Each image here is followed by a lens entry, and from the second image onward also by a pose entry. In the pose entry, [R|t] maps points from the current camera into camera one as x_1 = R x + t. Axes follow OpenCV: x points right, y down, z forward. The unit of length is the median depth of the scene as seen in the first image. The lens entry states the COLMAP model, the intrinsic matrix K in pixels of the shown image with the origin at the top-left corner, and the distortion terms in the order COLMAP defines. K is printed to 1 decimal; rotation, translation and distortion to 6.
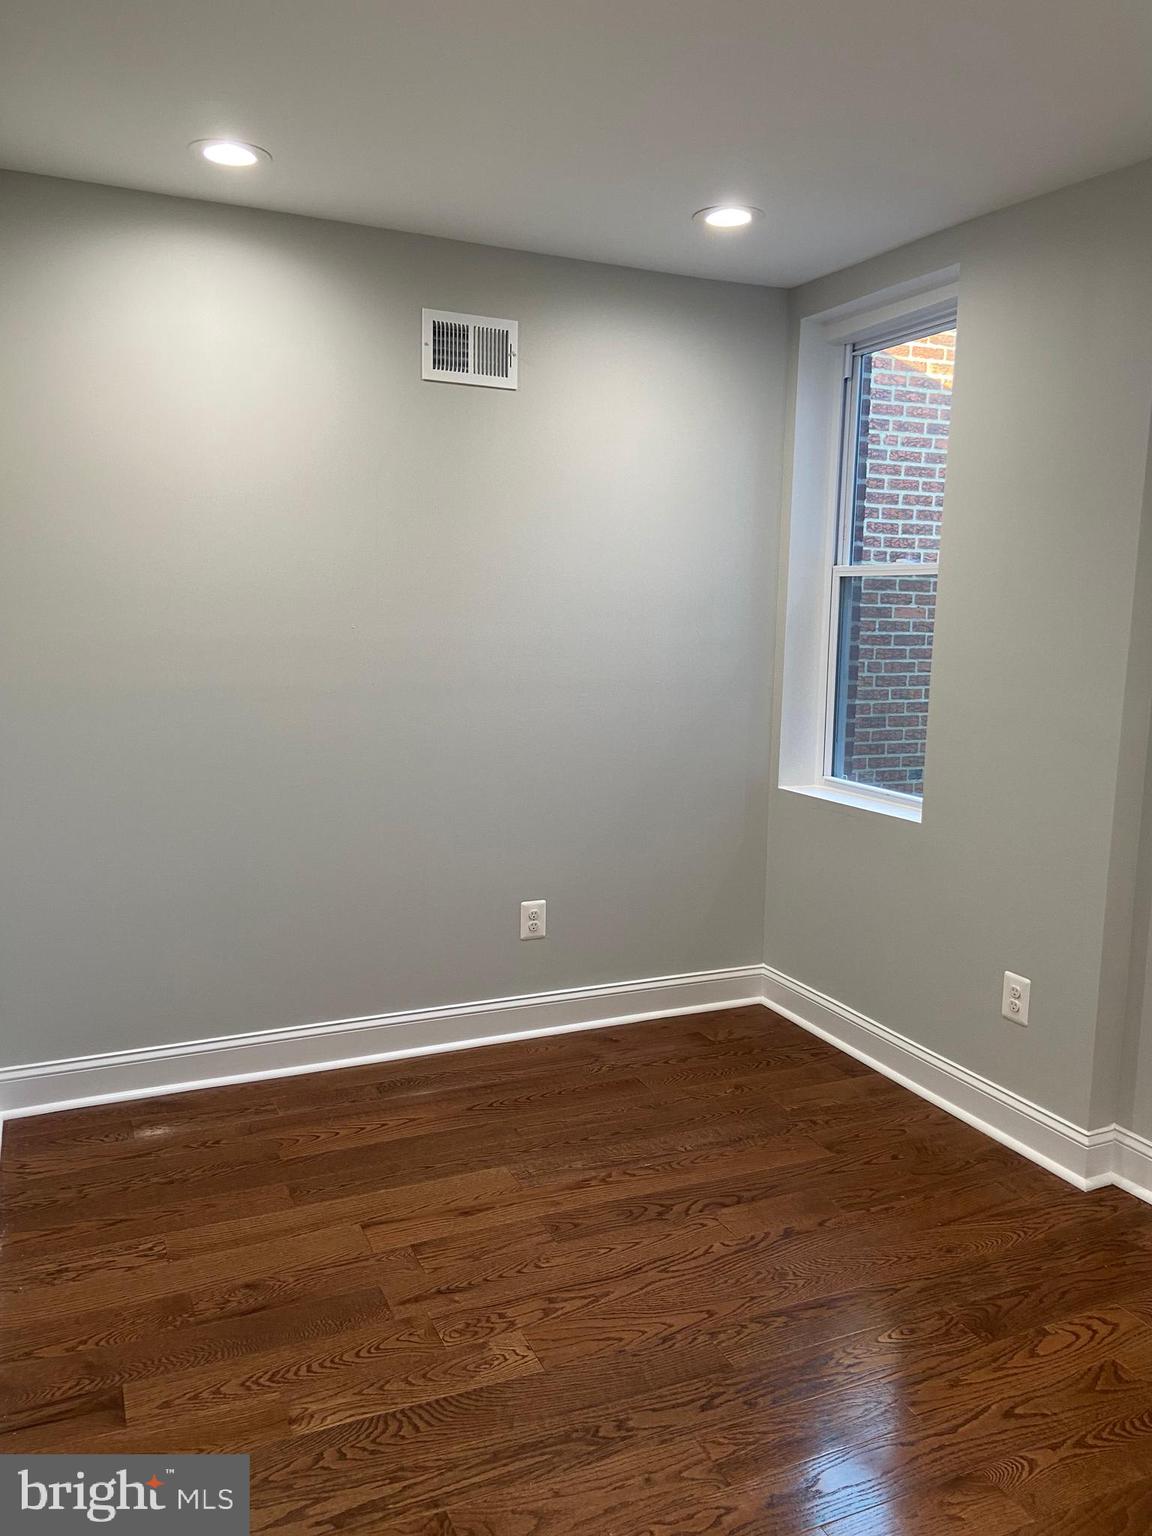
lens RADIAL K [[1156.3, 0, 574.3], [0, 1156.3, 769.3], [0, 0, 1]] dist [-0.041503, -0.010332]
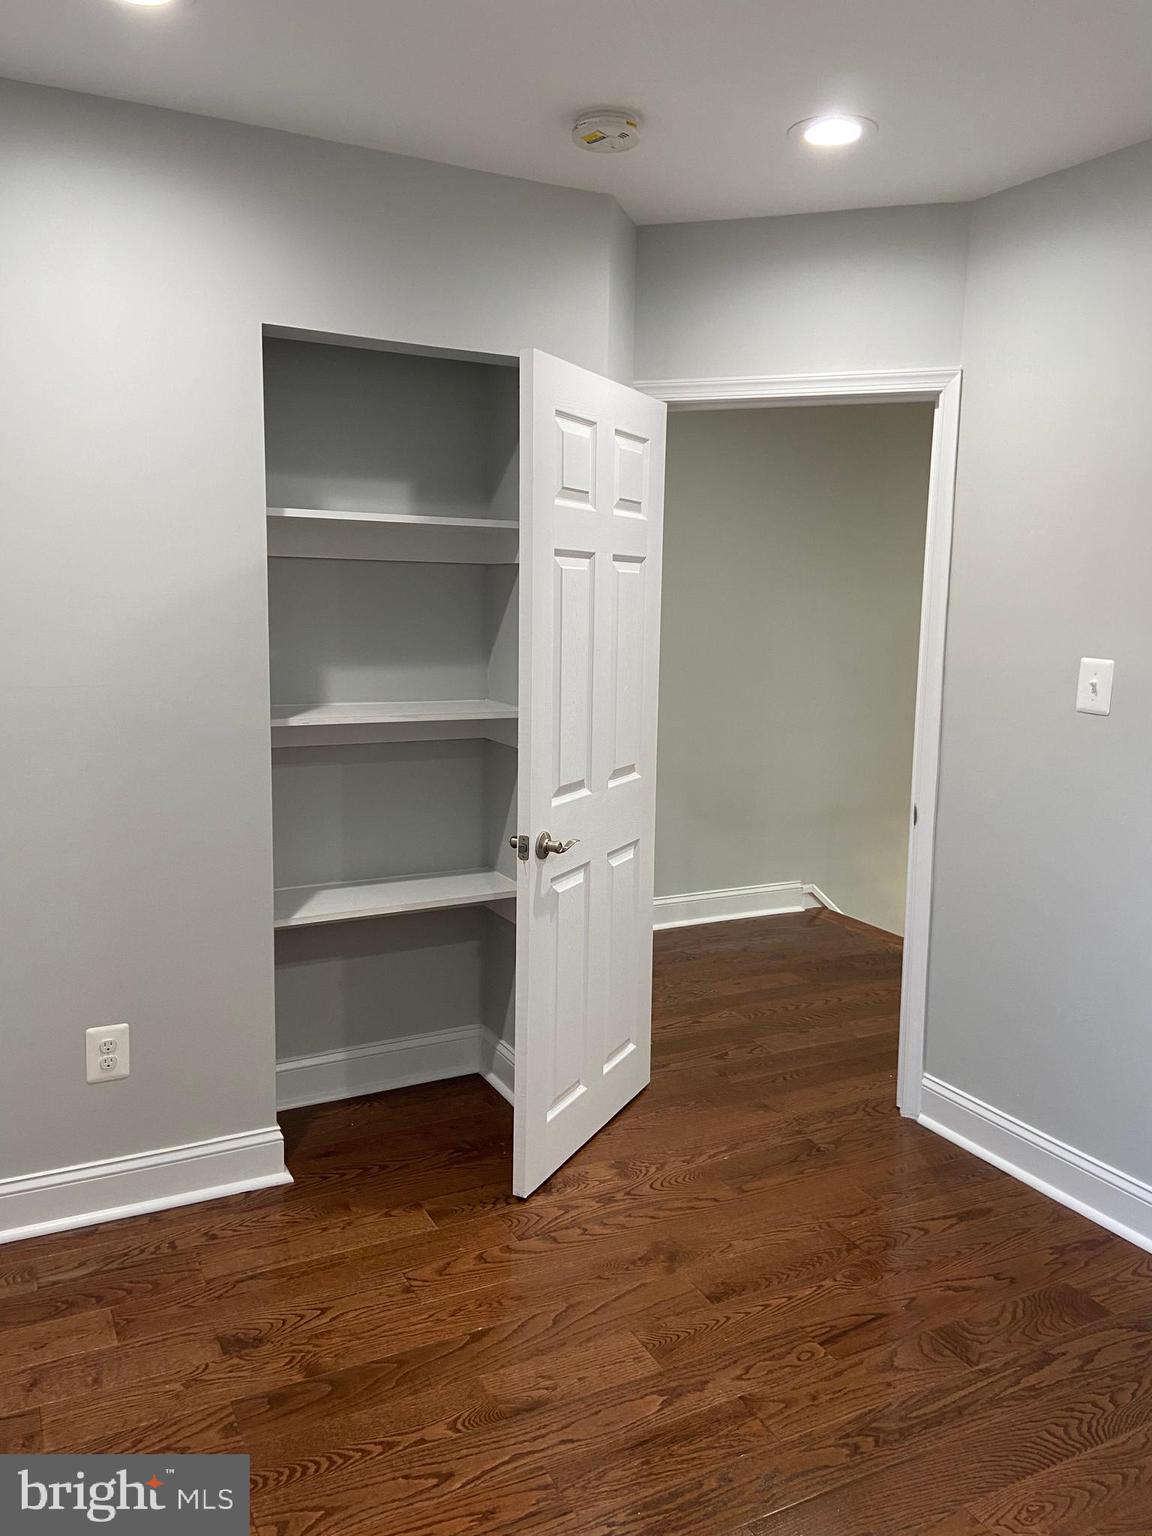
lens RADIAL K [[1156.3, 0, 576.6], [0, 1156.3, 767.0], [0, 0, 1]] dist [-0.041503, -0.010332]
pose [[-0.998102, -0.018358, -0.058780, 0.357545], [-0.034576, 0.956933, 0.288241, -0.265174], [0.050957, 0.289727, -0.955752, 1.797287]]
